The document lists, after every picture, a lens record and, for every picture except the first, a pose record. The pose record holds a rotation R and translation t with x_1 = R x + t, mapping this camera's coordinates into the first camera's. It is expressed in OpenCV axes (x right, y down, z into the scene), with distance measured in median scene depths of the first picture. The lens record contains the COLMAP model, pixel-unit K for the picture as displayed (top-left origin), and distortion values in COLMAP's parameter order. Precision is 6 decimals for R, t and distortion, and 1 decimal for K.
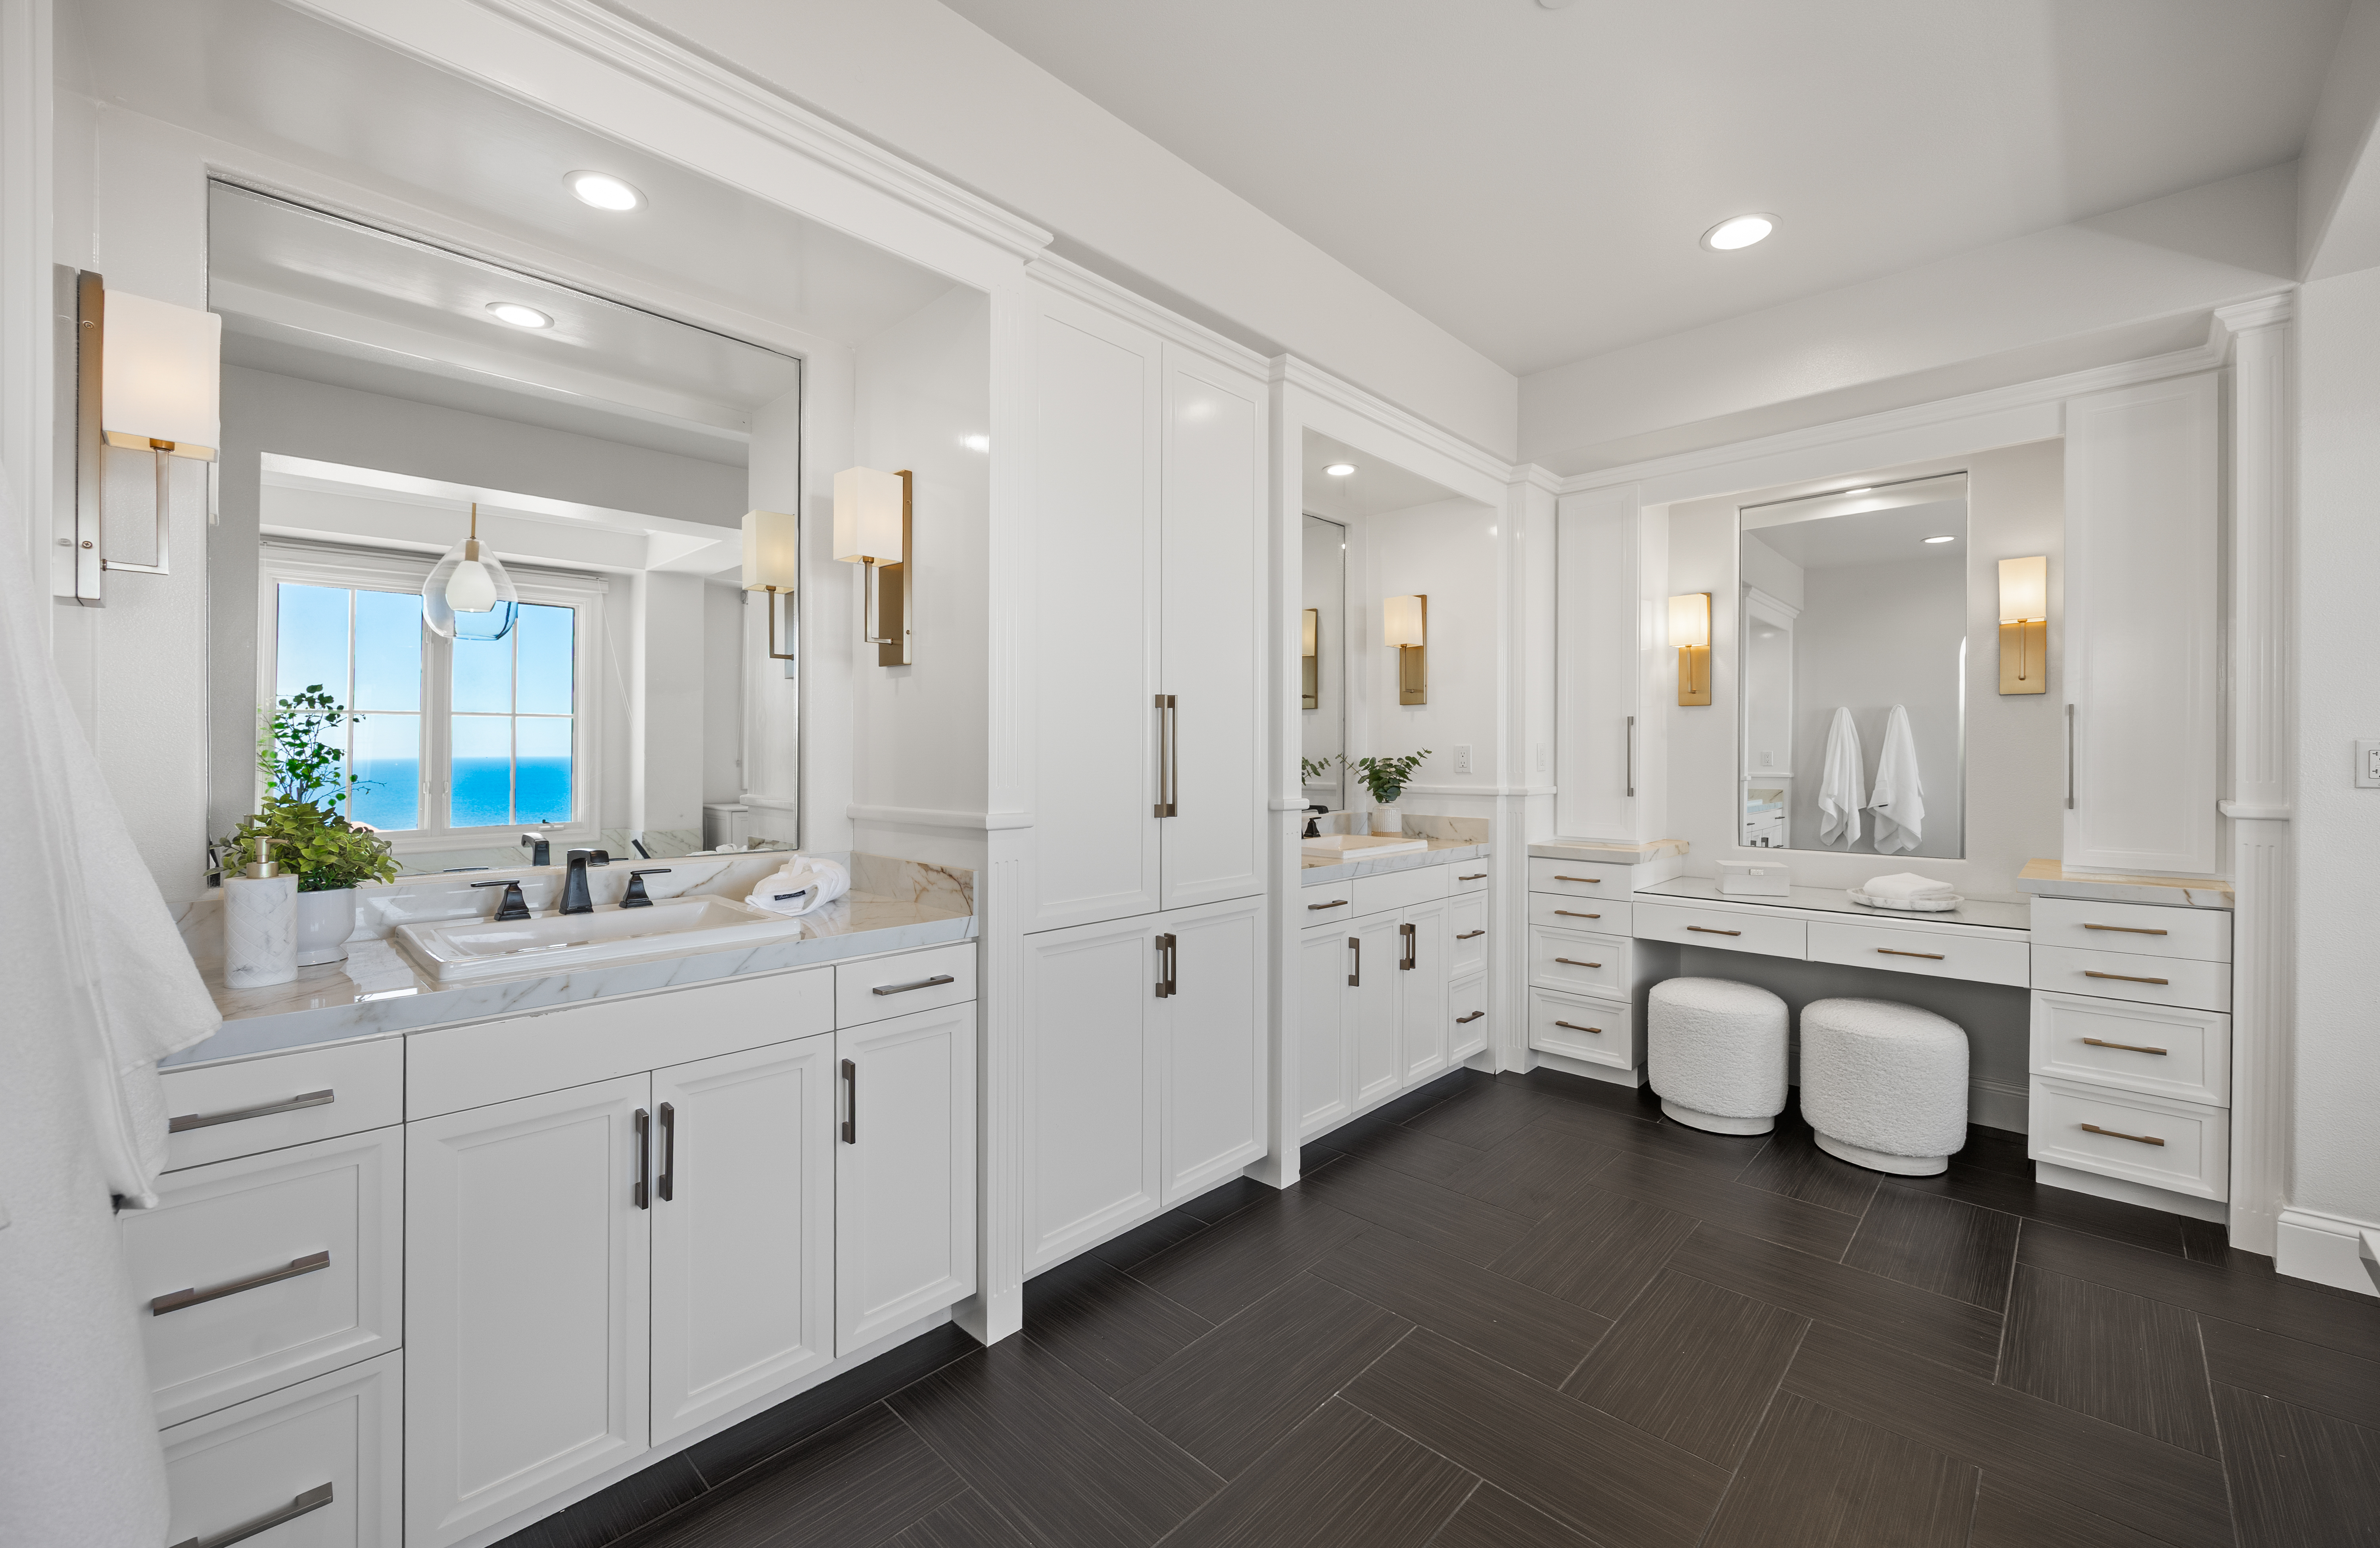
lens RADIAL K [[940.9, 0, 1202.8], [0, 940.9, 759.2], [0, 0, 1]] dist [0.001231, 0.000043]
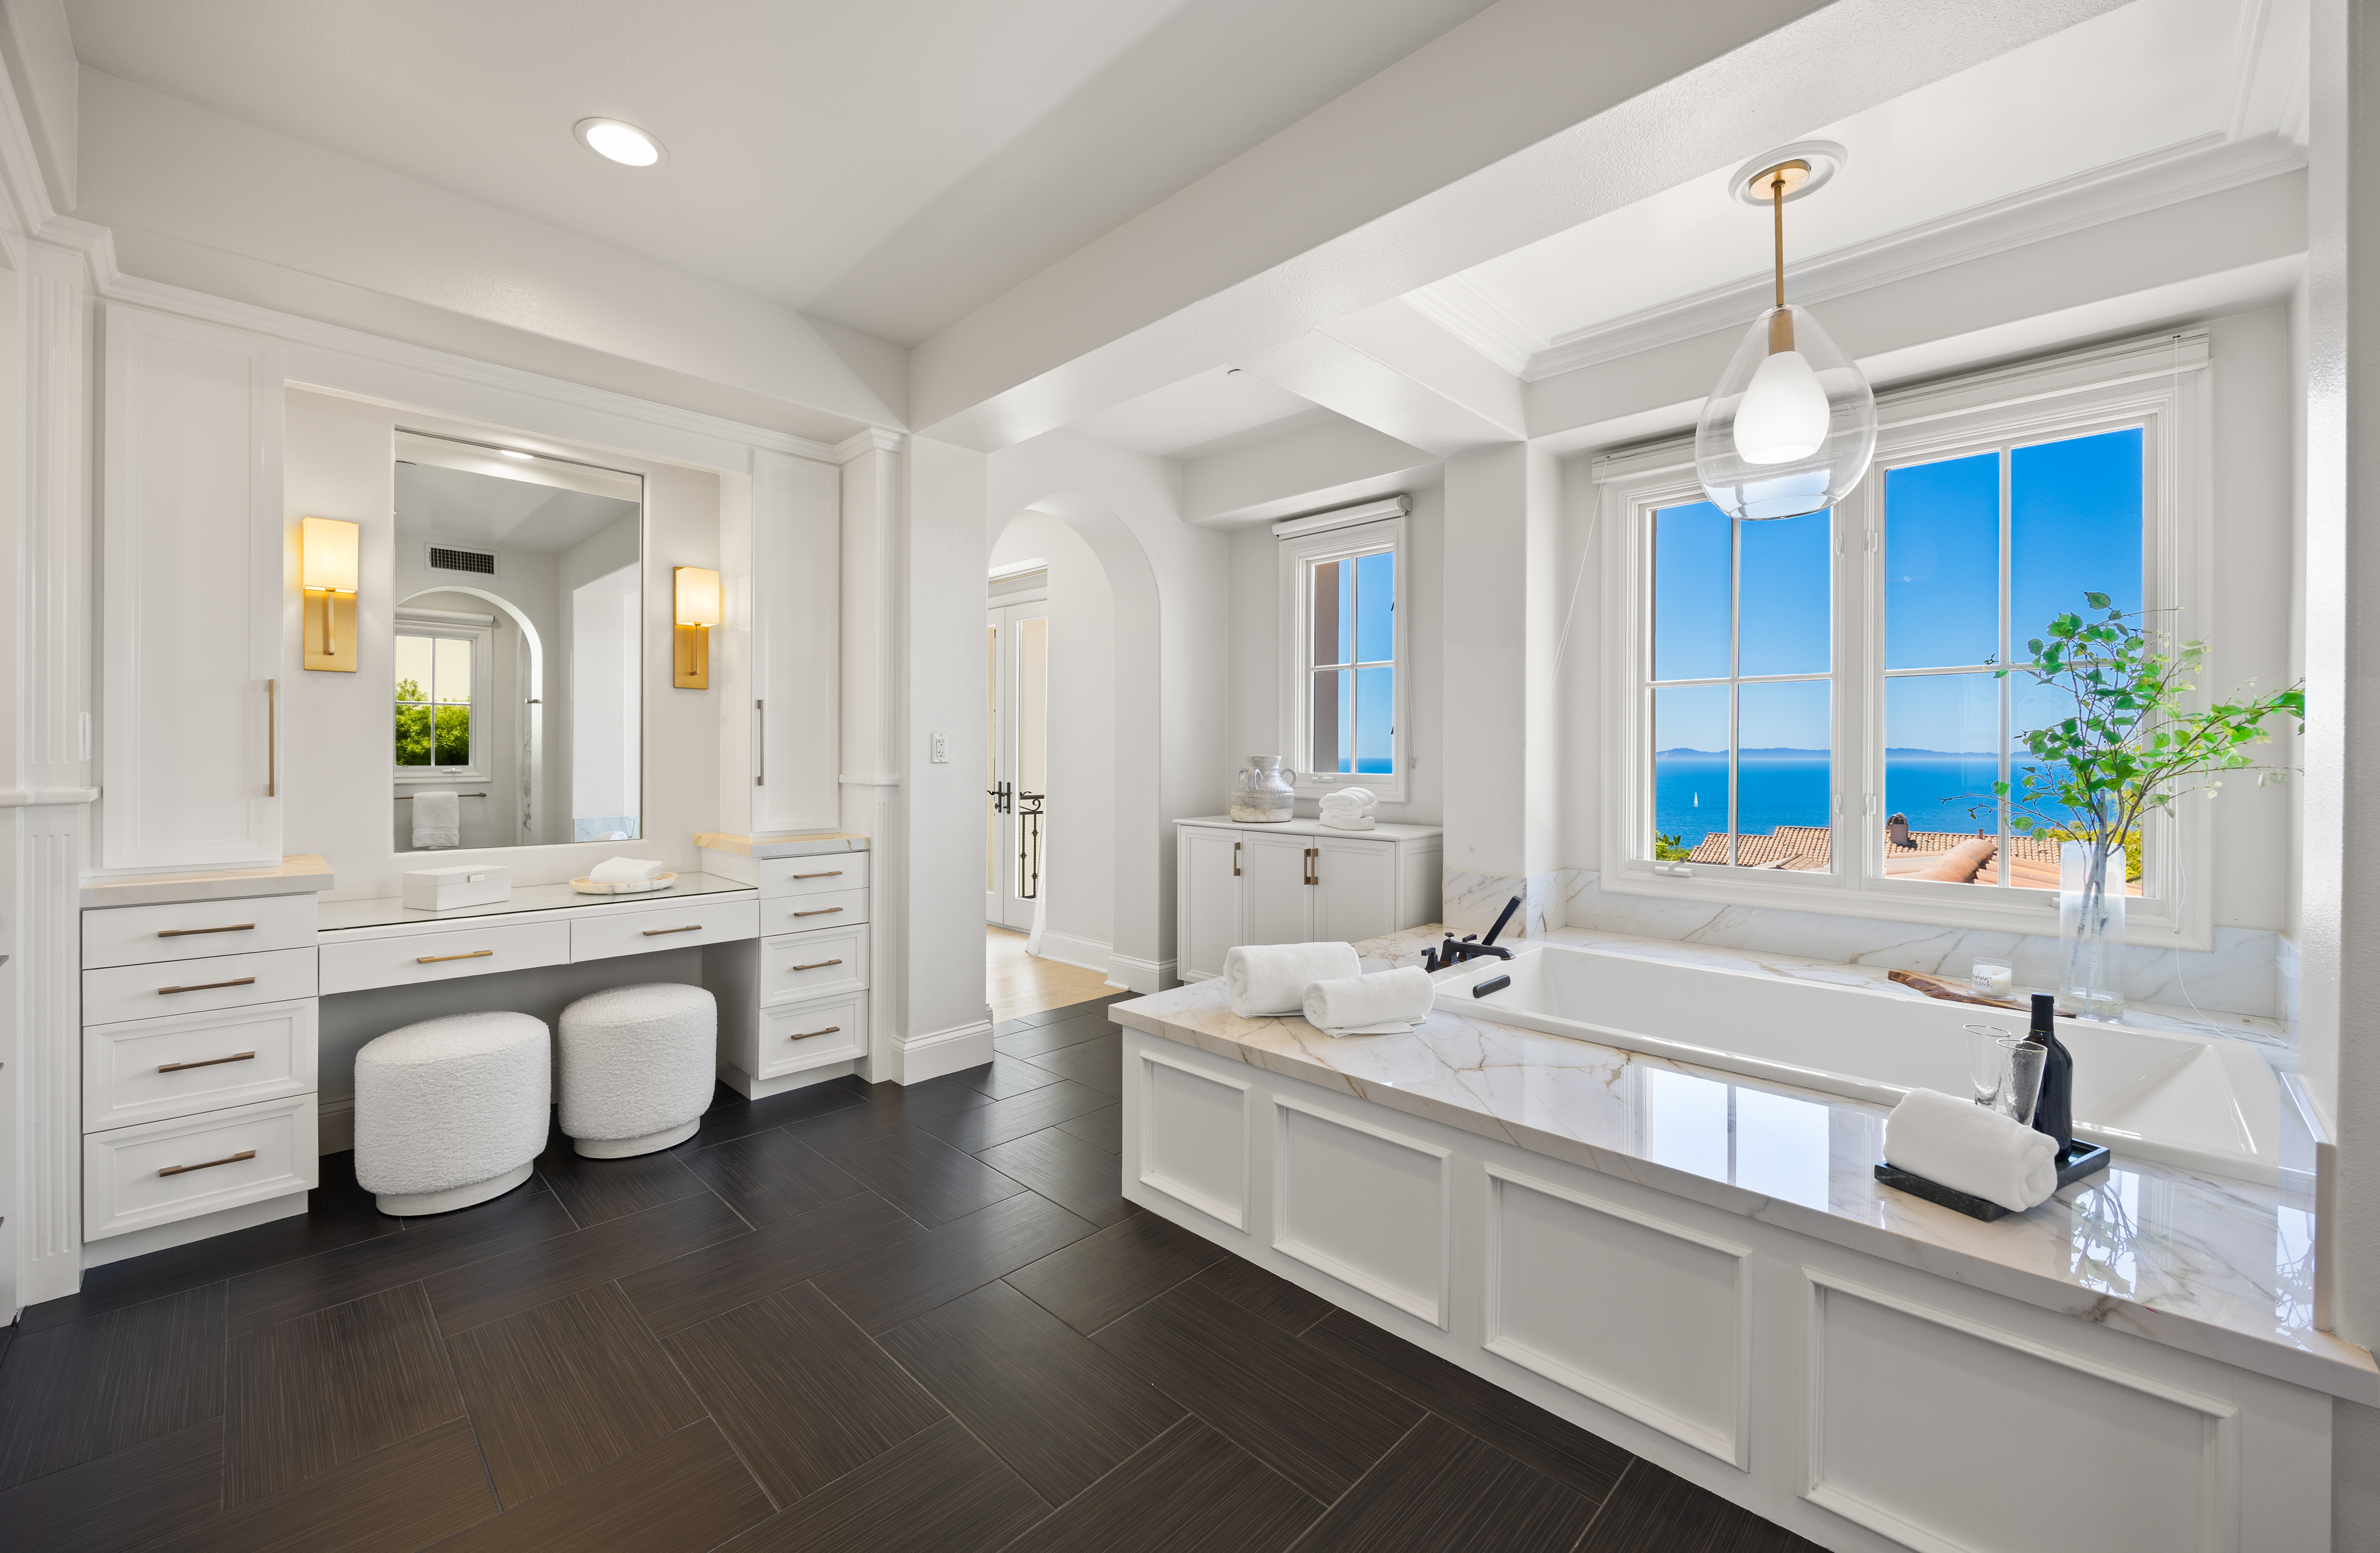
lens RADIAL K [[929.4, 0, 1197.6], [0, 929.4, 759.6], [0, 0, 1]] dist [-0.001573, -0.000033]
pose [[0.015215, -0.003906, 0.999877, -0.269373], [0.002908, 0.999988, 0.003862, 0.015803], [-0.999880, 0.002849, 0.015226, 0.412612]]
